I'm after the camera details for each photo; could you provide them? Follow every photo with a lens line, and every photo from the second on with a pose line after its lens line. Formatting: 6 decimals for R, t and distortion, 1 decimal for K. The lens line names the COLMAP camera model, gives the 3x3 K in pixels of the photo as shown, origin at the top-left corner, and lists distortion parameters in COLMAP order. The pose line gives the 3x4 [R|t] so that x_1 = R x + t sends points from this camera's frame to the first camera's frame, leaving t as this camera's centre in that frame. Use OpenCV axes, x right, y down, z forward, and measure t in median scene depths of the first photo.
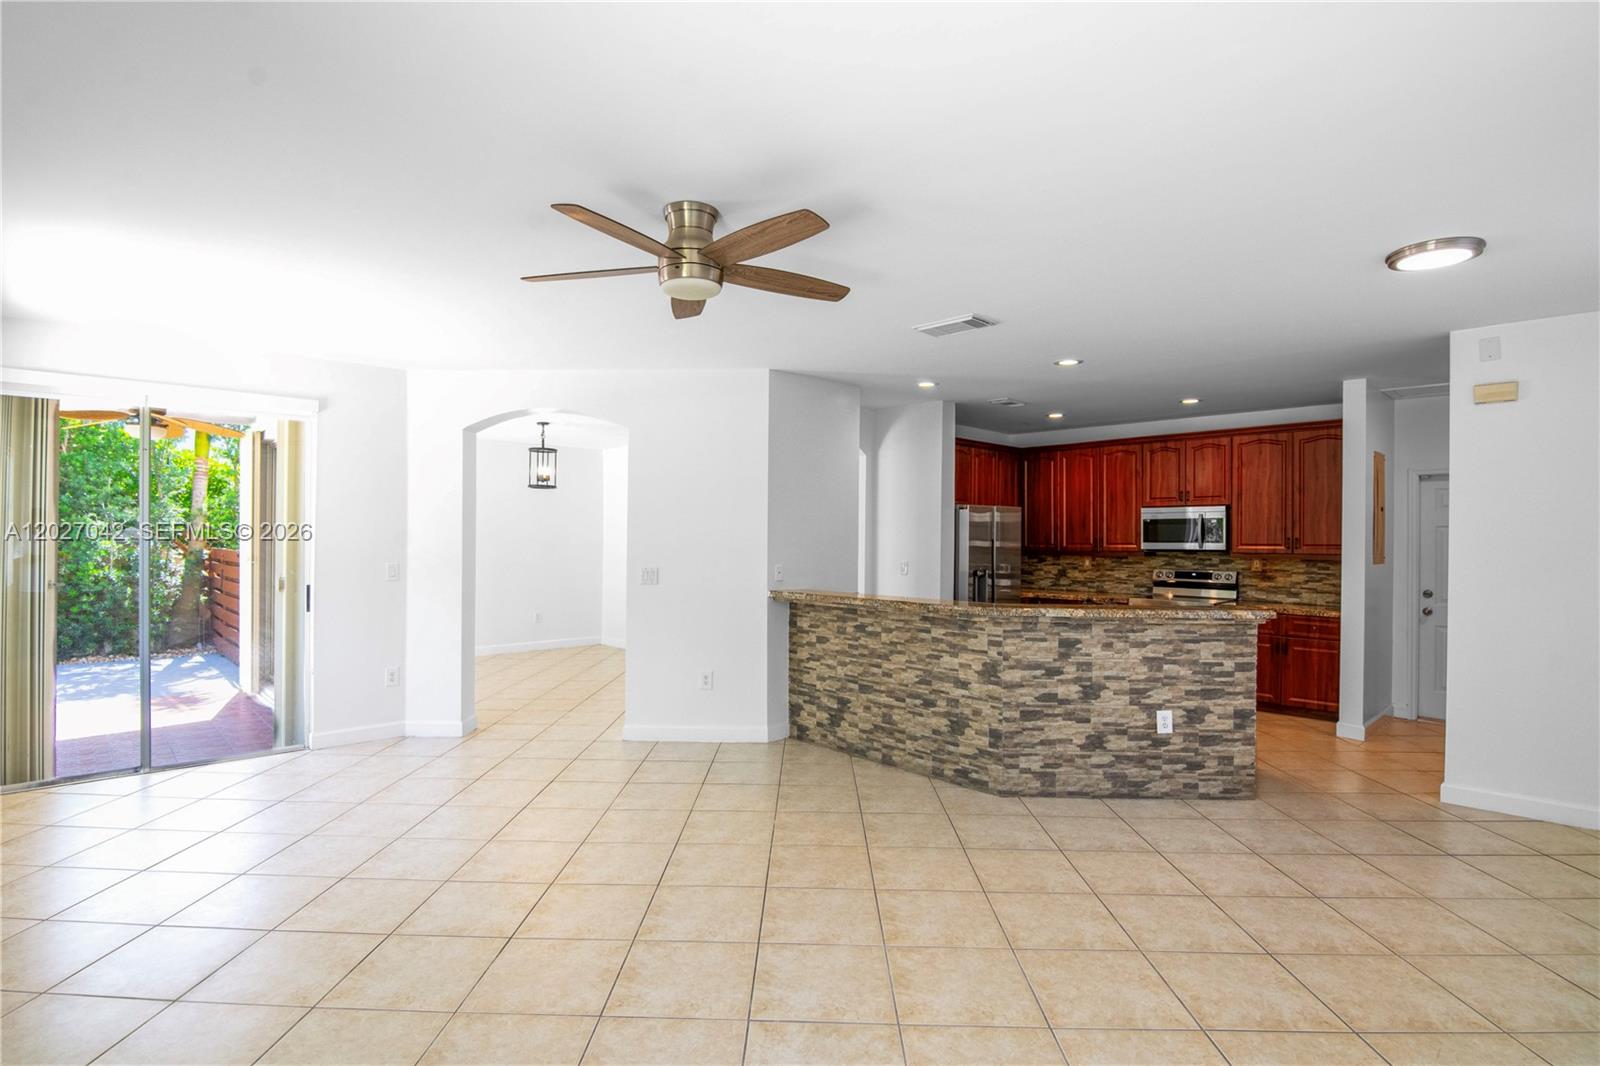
lens RADIAL K [[784.5, 0, 800.0], [0, 784.5, 533.0], [0, 0, 1]] dist [-0.002107, -0.000383]
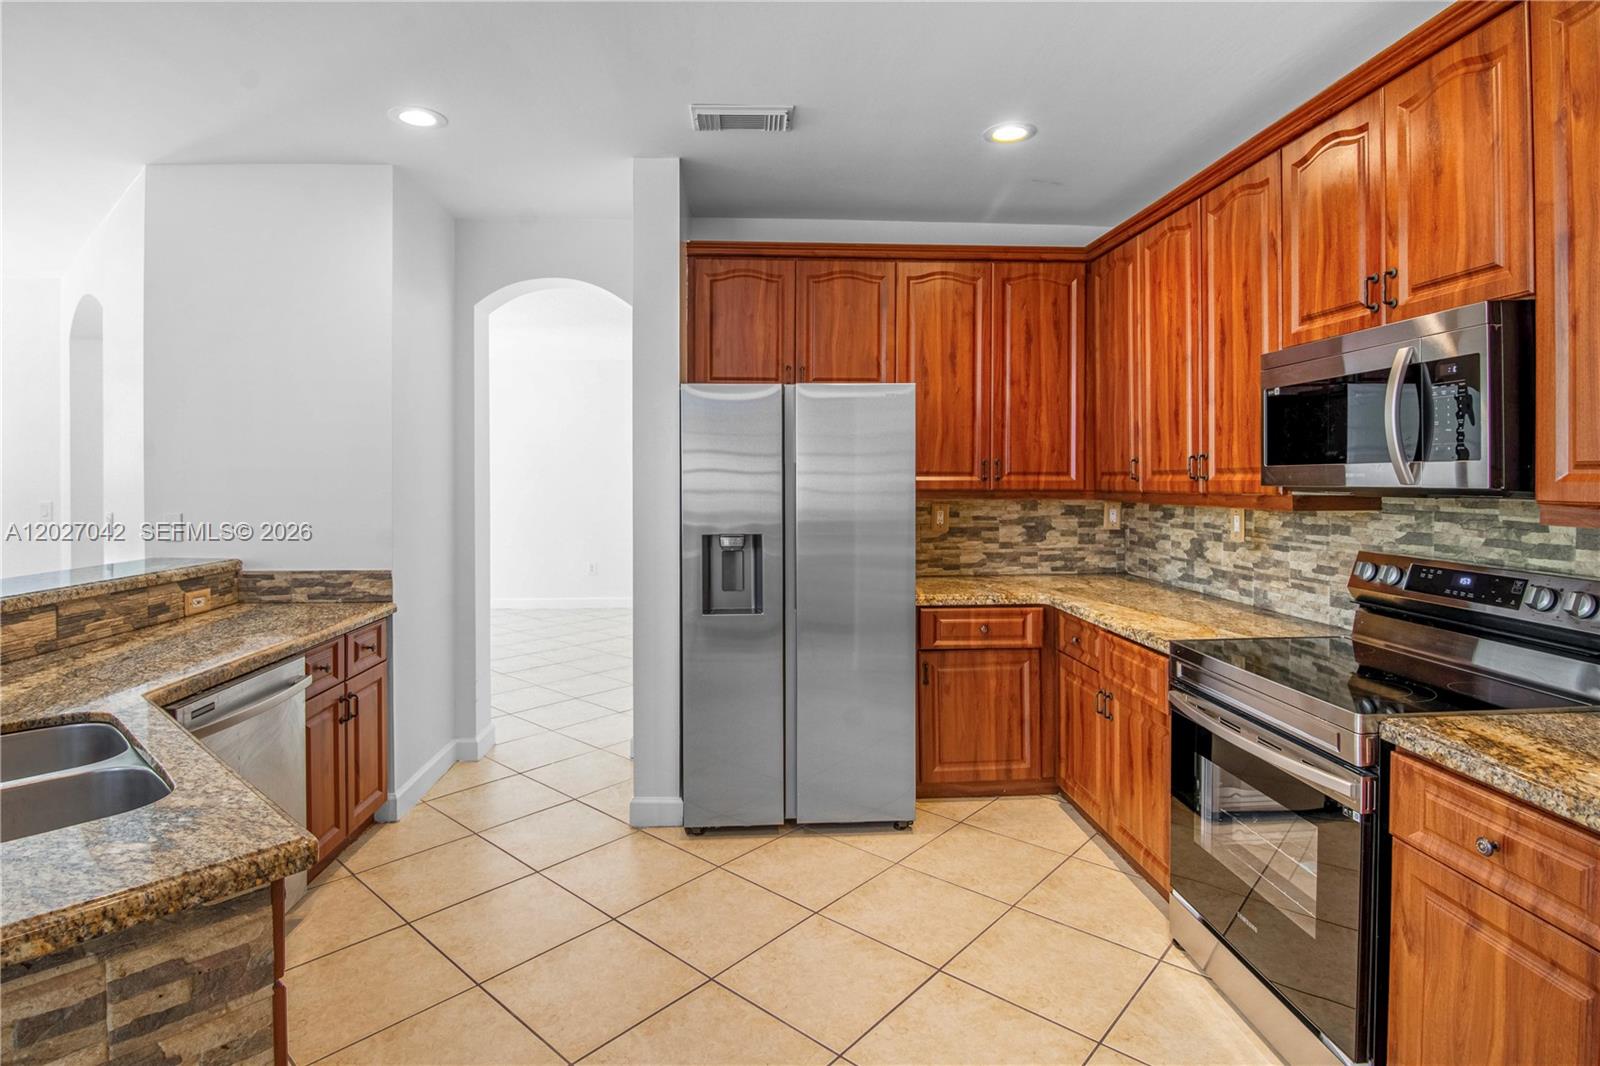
lens RADIAL K [[813.4, 0, 787.1], [0, 813.4, 473.1], [0, 0, 1]] dist [-0.018356, -0.001913]
pose [[0.752931, -0.009292, -0.658033, 0.536960], [0.010301, 0.999944, -0.002334, 0.014896], [0.658018, -0.005021, 0.752985, 0.677976]]
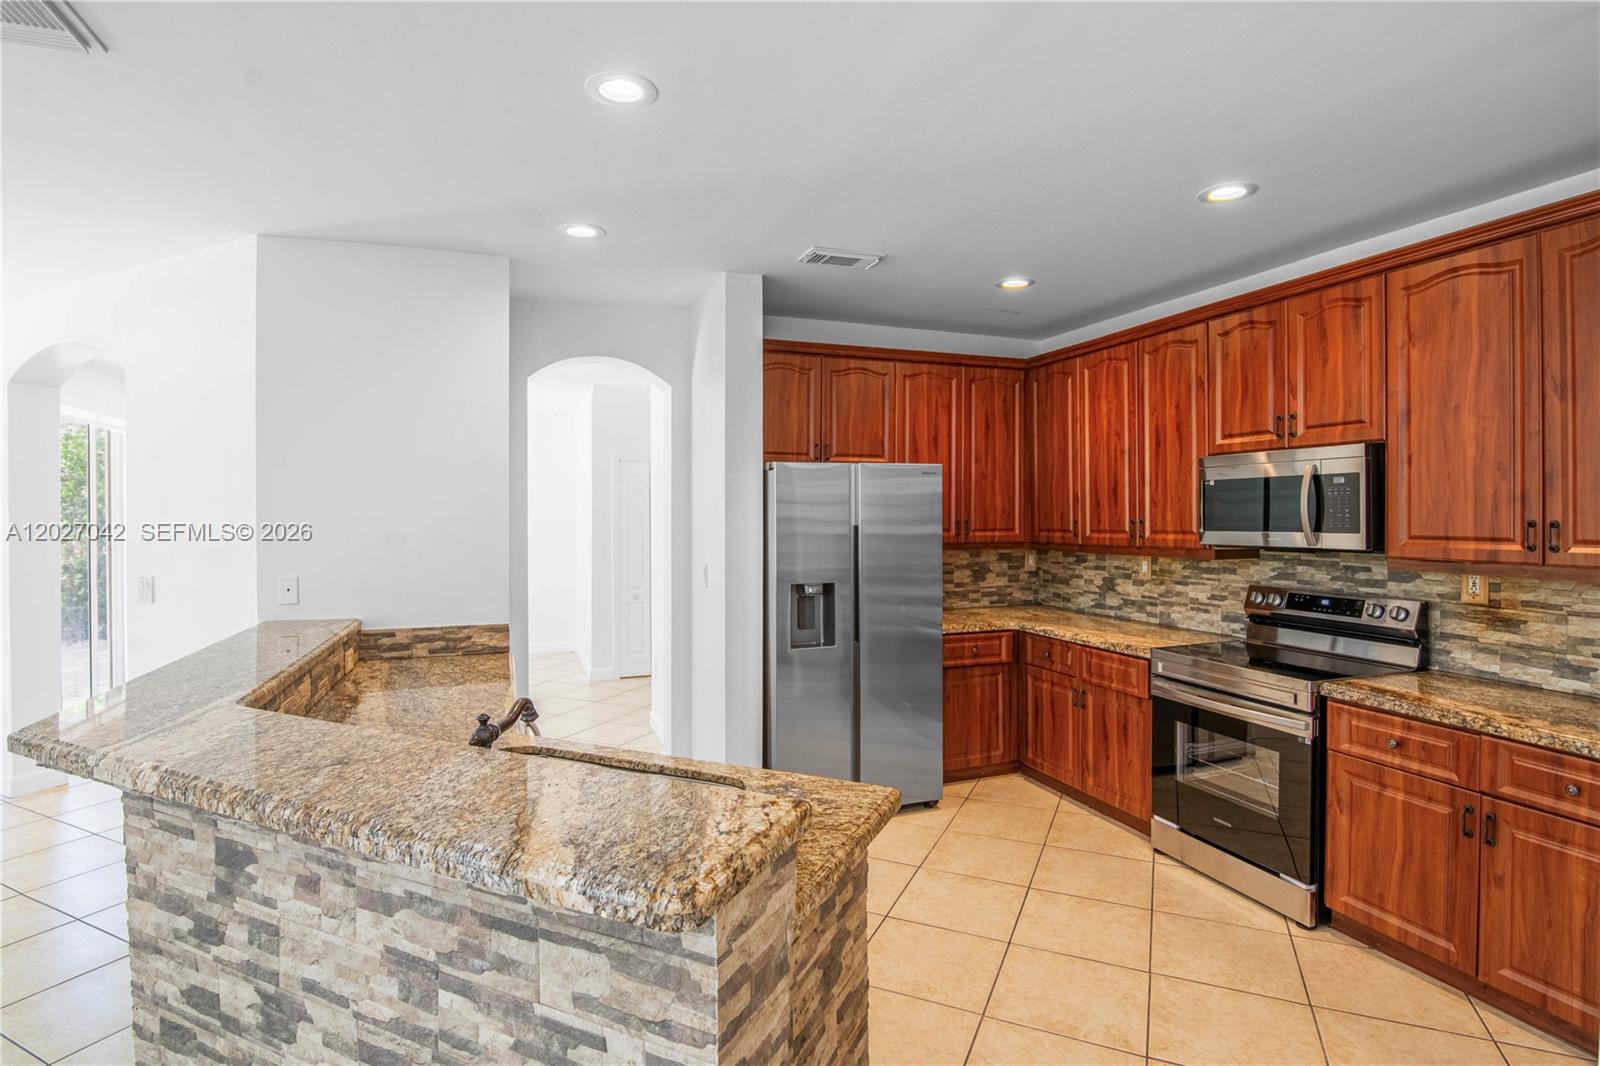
lens RADIAL K [[803.9, 0, 789.3], [0, 803.9, 508.7], [0, 0, 1]] dist [-0.016707, -0.001851]
pose [[0.911986, -0.010728, -0.410082, 0.434201], [0.010477, 0.999941, -0.002860, -0.002159], [0.410089, -0.001688, 0.912044, 0.490600]]
